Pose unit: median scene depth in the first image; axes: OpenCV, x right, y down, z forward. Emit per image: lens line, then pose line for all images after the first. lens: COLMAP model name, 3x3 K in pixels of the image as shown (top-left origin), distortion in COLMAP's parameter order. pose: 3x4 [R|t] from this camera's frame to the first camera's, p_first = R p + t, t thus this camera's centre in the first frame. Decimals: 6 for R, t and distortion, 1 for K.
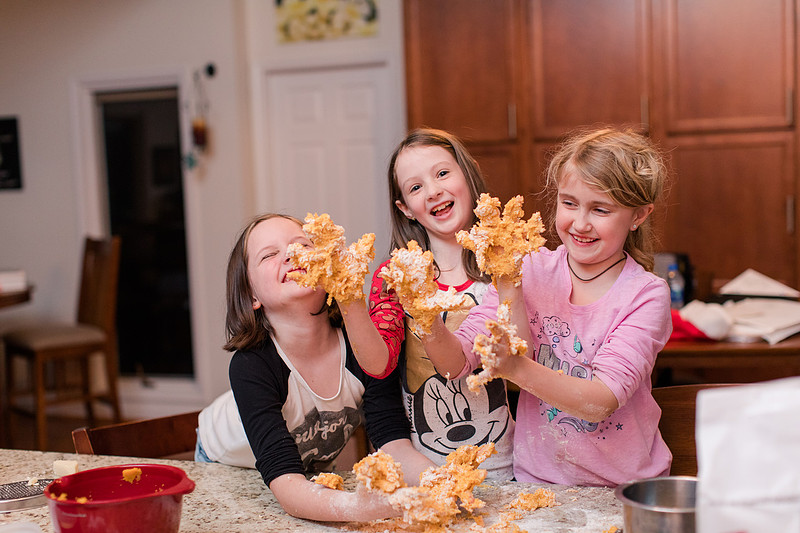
lens RADIAL K [[1133.3, 0, 403.1], [0, 1133.3, 267.0], [0, 0, 1]] dist [0.001428, 0.000000]
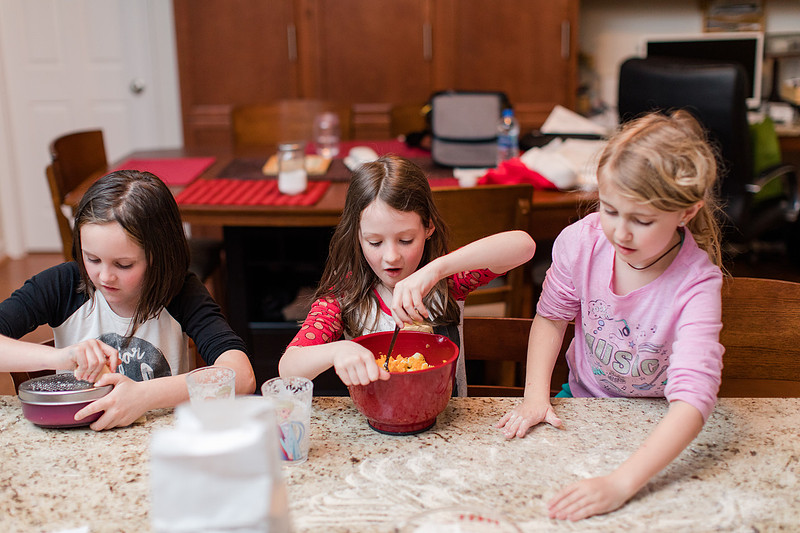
lens RADIAL K [[1133.3, 0, 398.4], [0, 1133.3, 261.3], [0, 0, 1]] dist [0.001428, 0.000000]
pose [[0.948968, -0.074580, 0.306426, -0.192681], [0.011845, 0.979379, 0.201685, -0.082826], [-0.315149, -0.187763, 0.930283, 0.065290]]
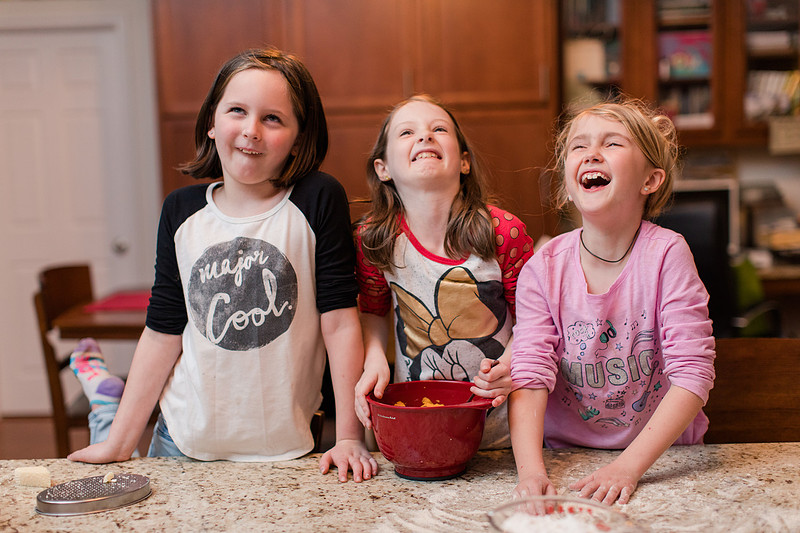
lens RADIAL K [[1133.3, 0, 394.8], [0, 1133.3, 270.1], [0, 0, 1]] dist [0.001428, 0.000000]
pose [[0.939827, -0.026806, 0.340599, -0.218374], [0.020144, 0.999531, 0.023082, 0.005839], [-0.341058, -0.014832, 0.939925, 0.071540]]
